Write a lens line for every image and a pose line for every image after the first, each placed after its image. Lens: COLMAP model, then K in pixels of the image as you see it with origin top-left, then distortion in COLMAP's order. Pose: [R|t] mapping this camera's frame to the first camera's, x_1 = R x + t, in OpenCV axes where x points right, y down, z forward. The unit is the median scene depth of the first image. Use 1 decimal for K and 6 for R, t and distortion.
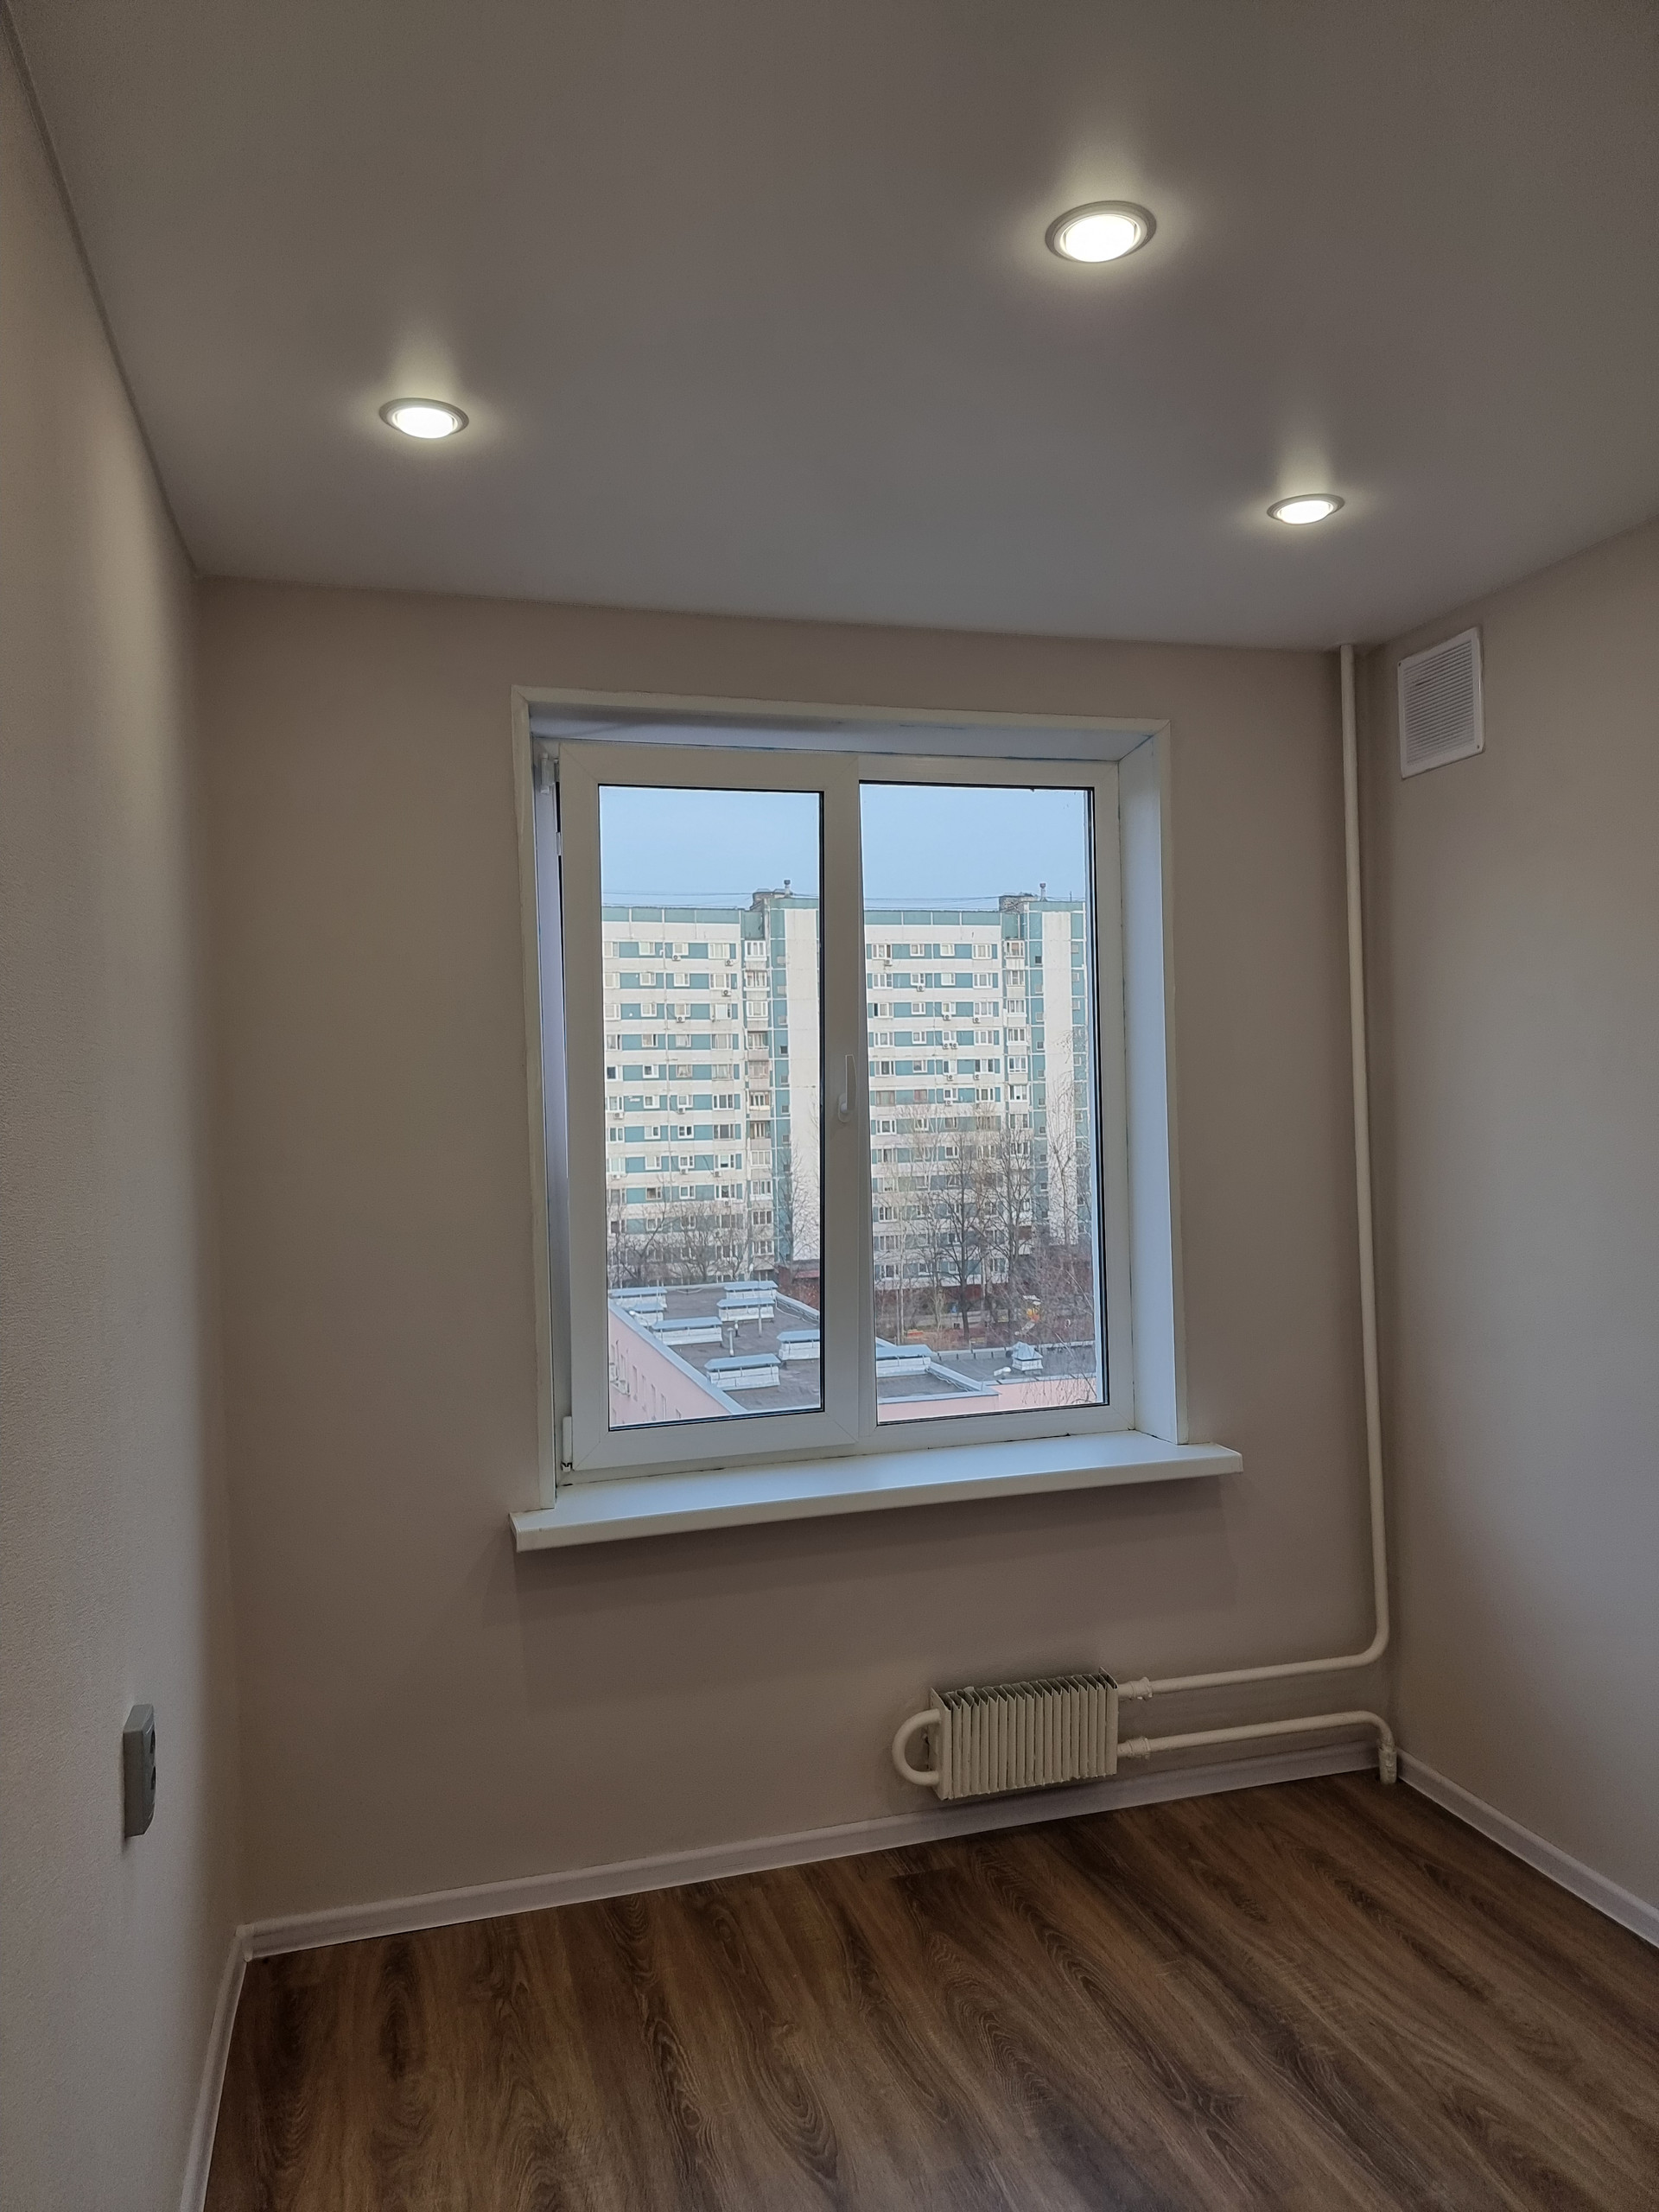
lens RADIAL K [[1573.0, 0, 826.6], [0, 1573.0, 1094.1], [0, 0, 1]] dist [0.070902, -0.057816]
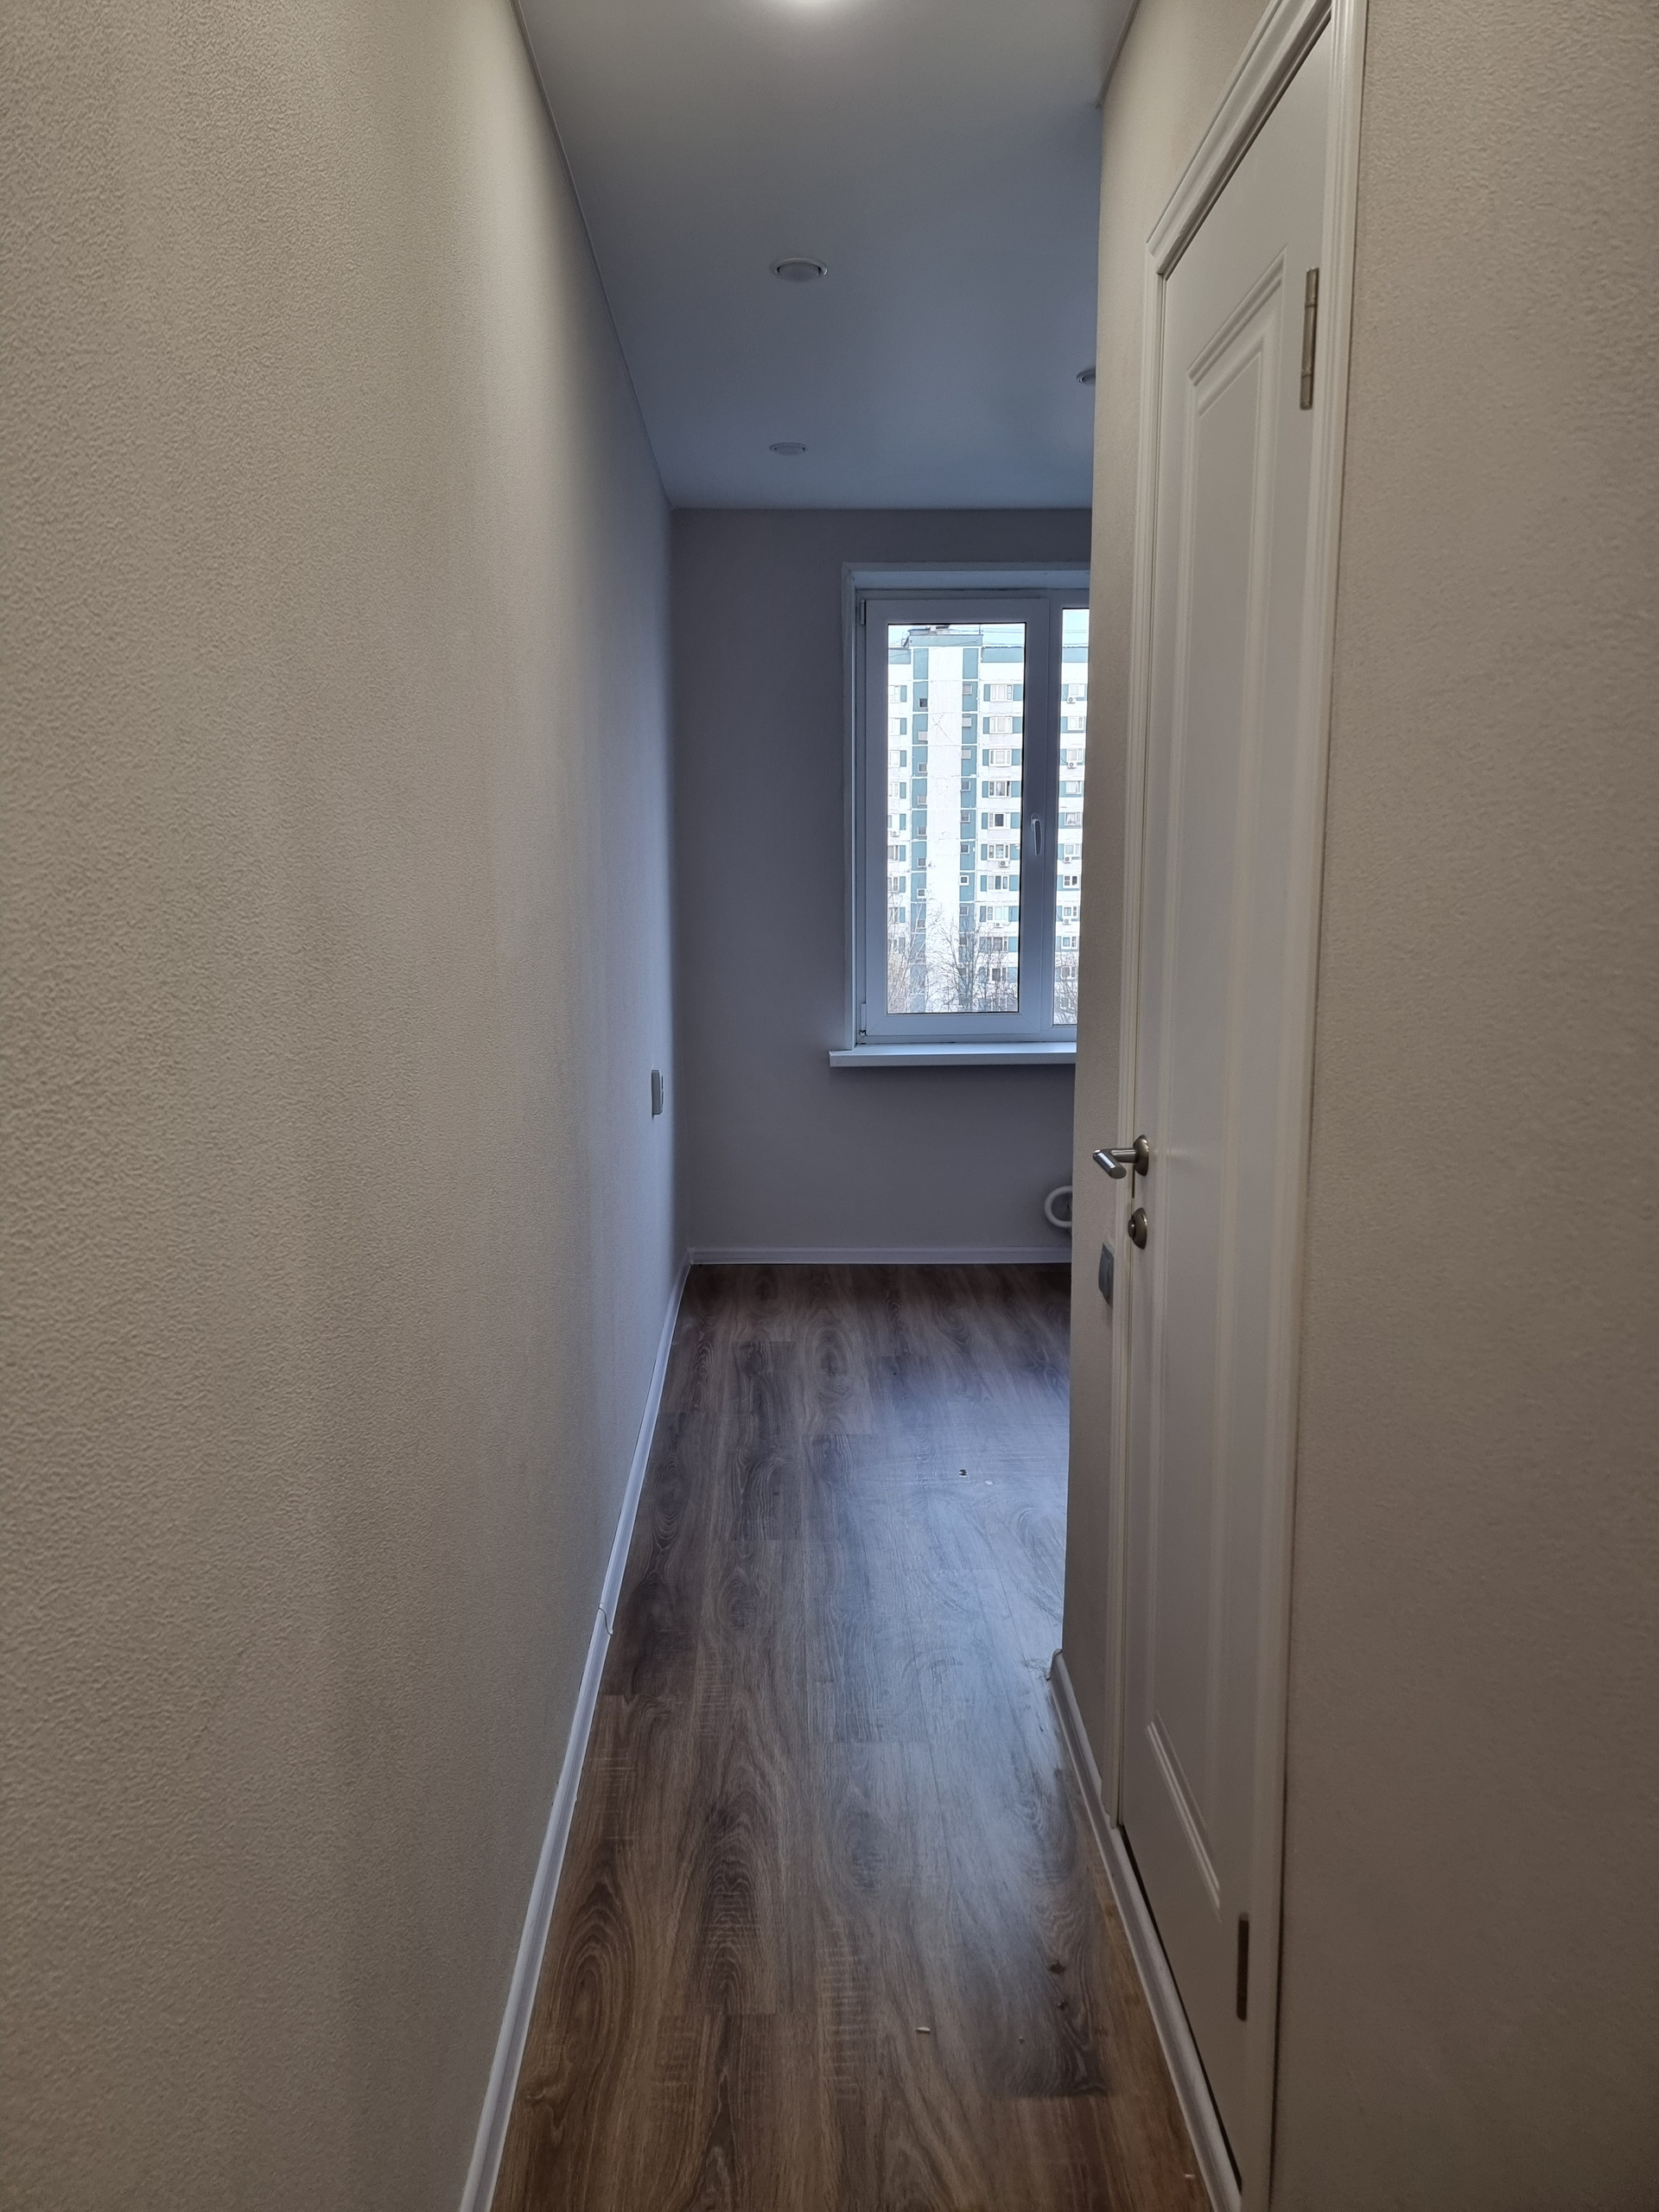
lens RADIAL K [[1573.0, 0, 819.4], [0, 1573.0, 1115.8], [0, 0, 1]] dist [0.070902, -0.057816]
pose [[0.968829, 0.063031, -0.239577, 0.214911], [-0.021327, 0.984721, 0.172826, 0.029786], [0.246810, -0.162330, 0.955371, -0.691108]]
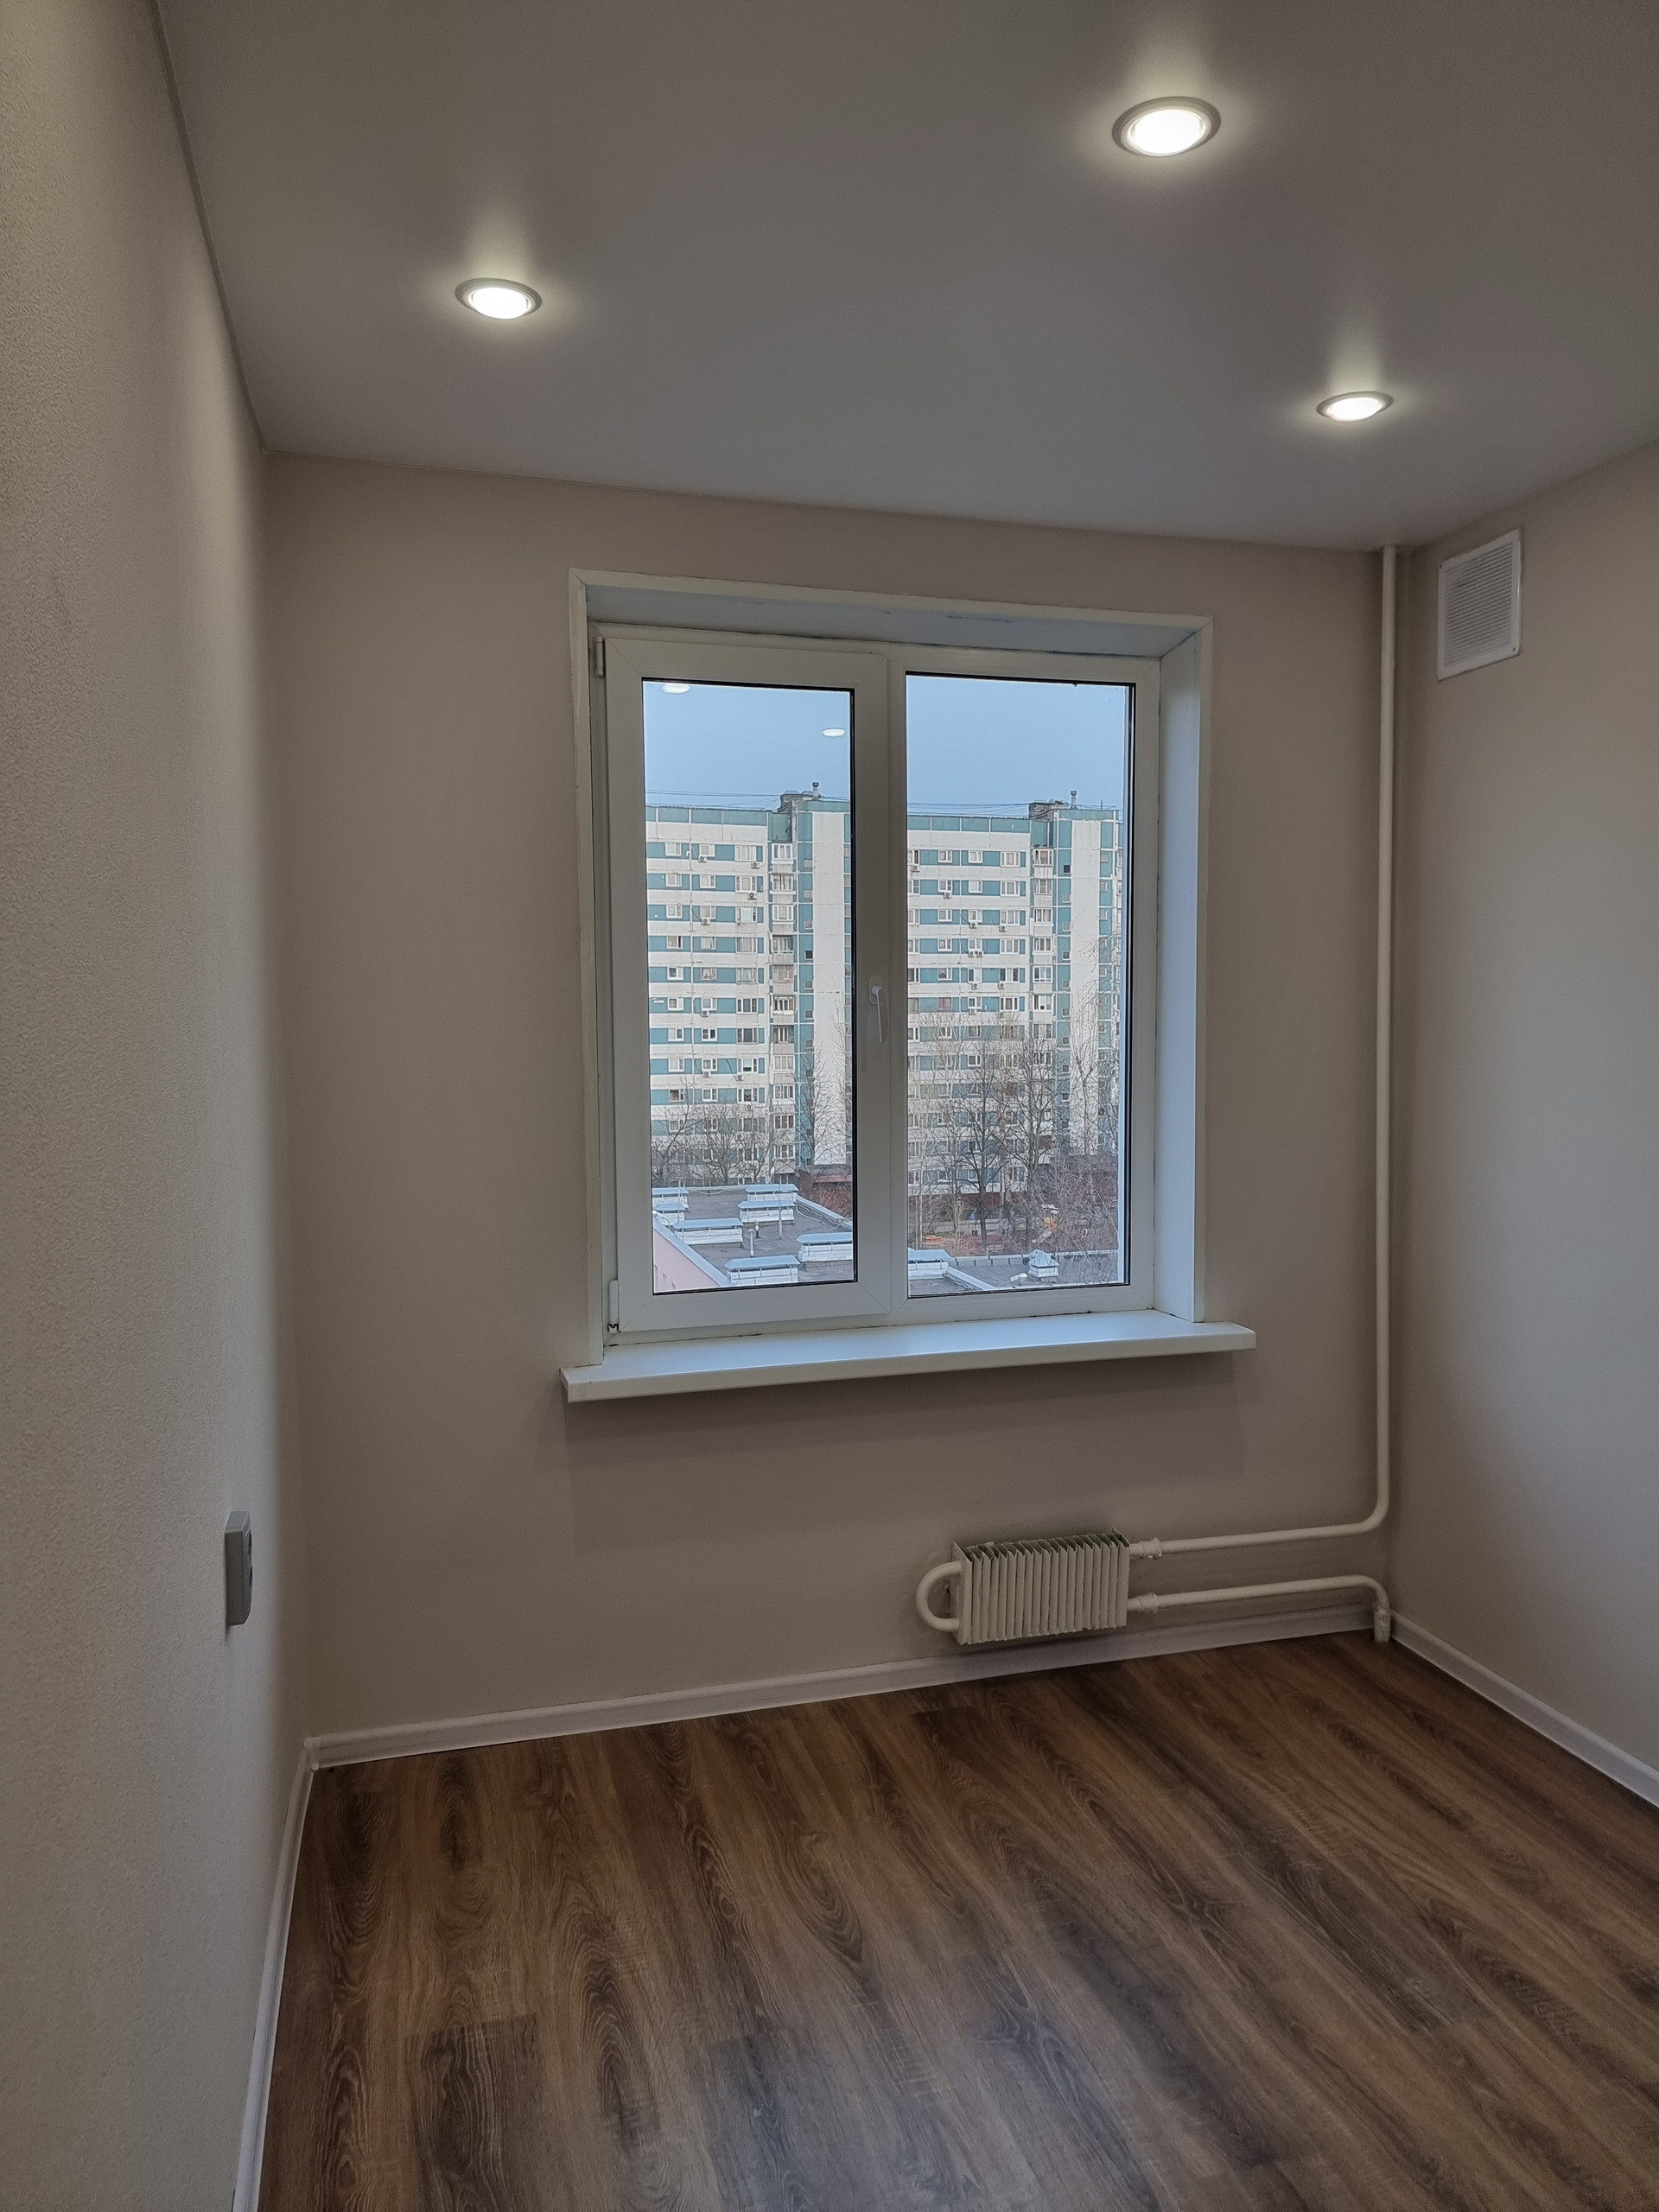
lens RADIAL K [[1573.0, 0, 843.8], [0, 1573.0, 1096.0], [0, 0, 1]] dist [0.070902, -0.057816]
pose [[0.999770, 0.021294, -0.002704, -0.011528], [-0.021092, 0.997950, 0.060418, 0.014998], [0.003985, -0.060347, 0.998170, -0.039380]]
